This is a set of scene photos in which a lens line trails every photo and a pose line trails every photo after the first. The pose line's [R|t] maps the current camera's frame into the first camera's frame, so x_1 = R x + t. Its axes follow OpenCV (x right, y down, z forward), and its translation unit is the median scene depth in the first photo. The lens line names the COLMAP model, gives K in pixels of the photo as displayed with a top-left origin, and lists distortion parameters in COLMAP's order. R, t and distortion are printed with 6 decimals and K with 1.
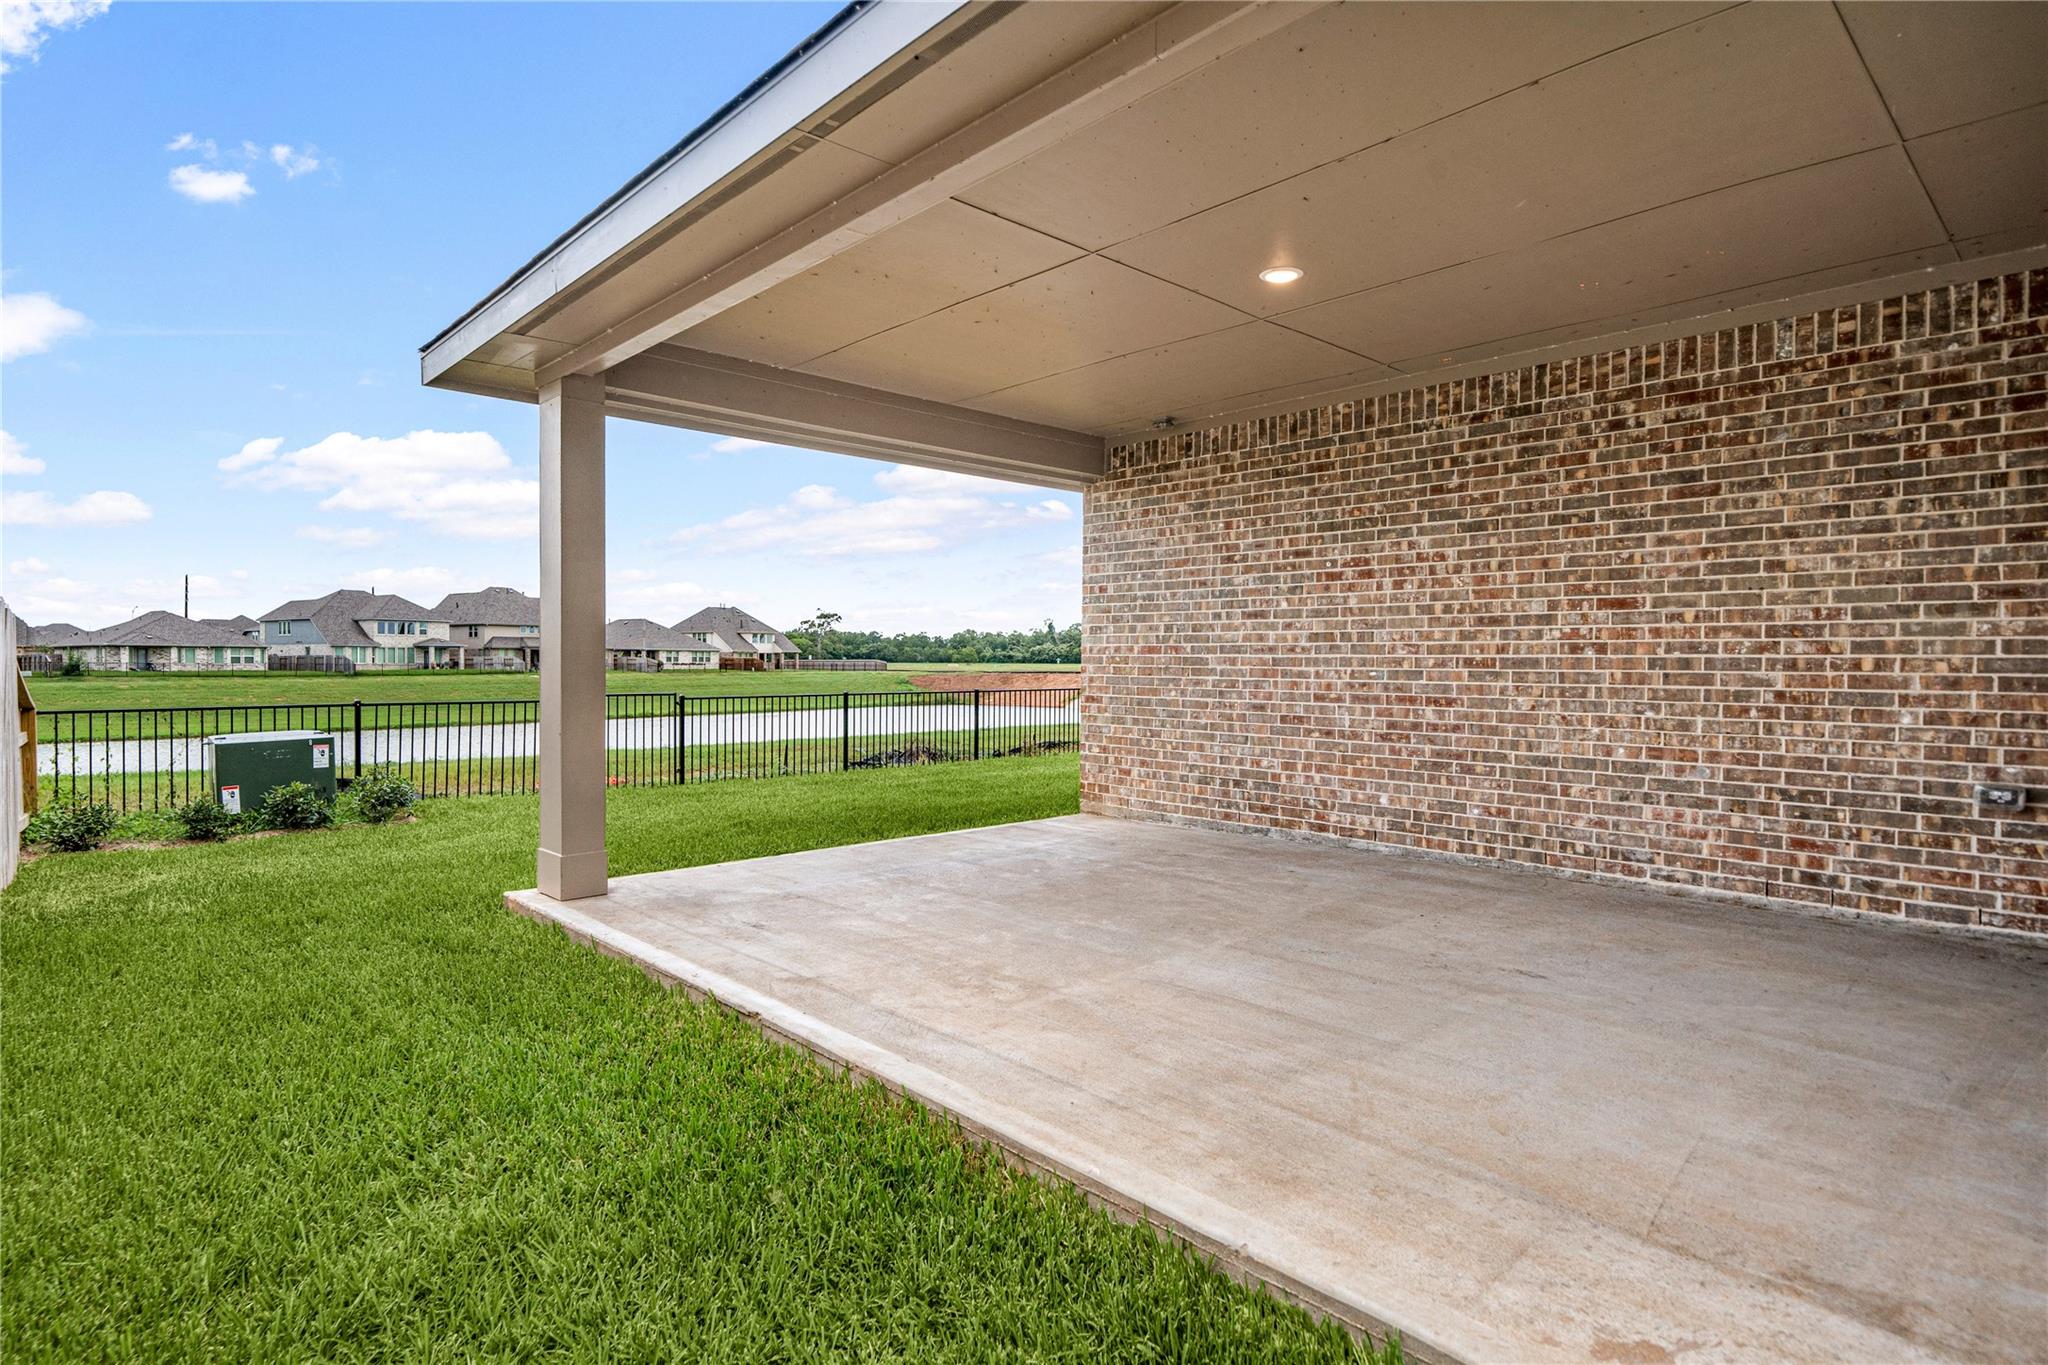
lens RADIAL K [[1041.7, 0, 1013.8], [0, 1041.7, 673.3], [0, 0, 1]] dist [0.001098, 0.000487]
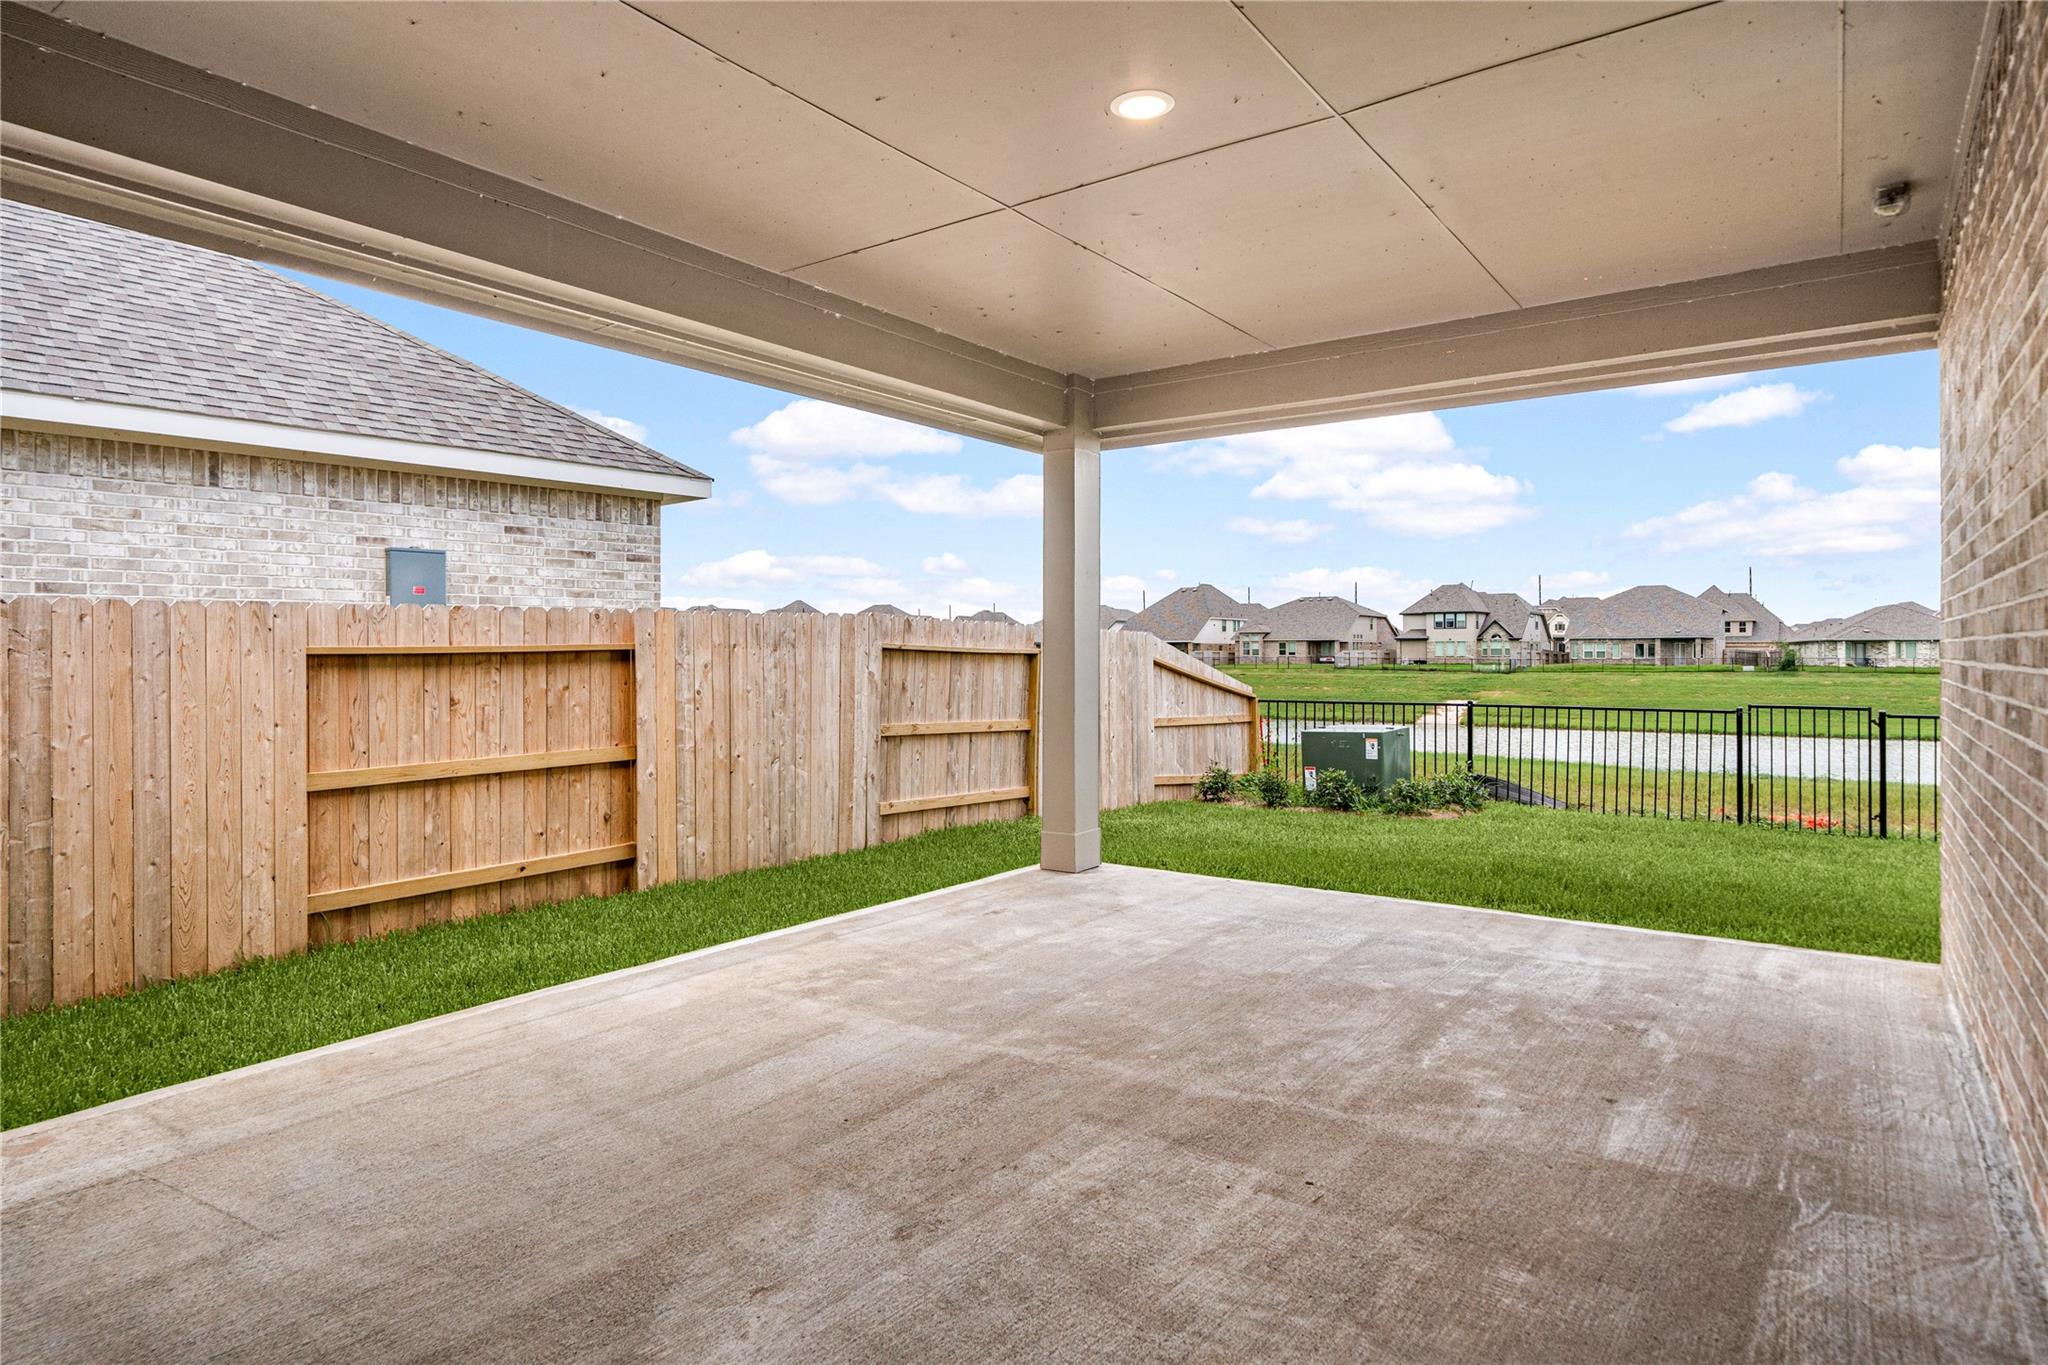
lens RADIAL K [[1173.0, 0, 1018.1], [0, 1173.0, 666.5], [0, 0, 1]] dist [-0.007791, 0.003235]
pose [[0.204318, 0.007533, -0.978876, 0.207208], [-0.009689, 0.999937, 0.005673, -0.004315], [0.978857, 0.008325, 0.204378, 0.168502]]
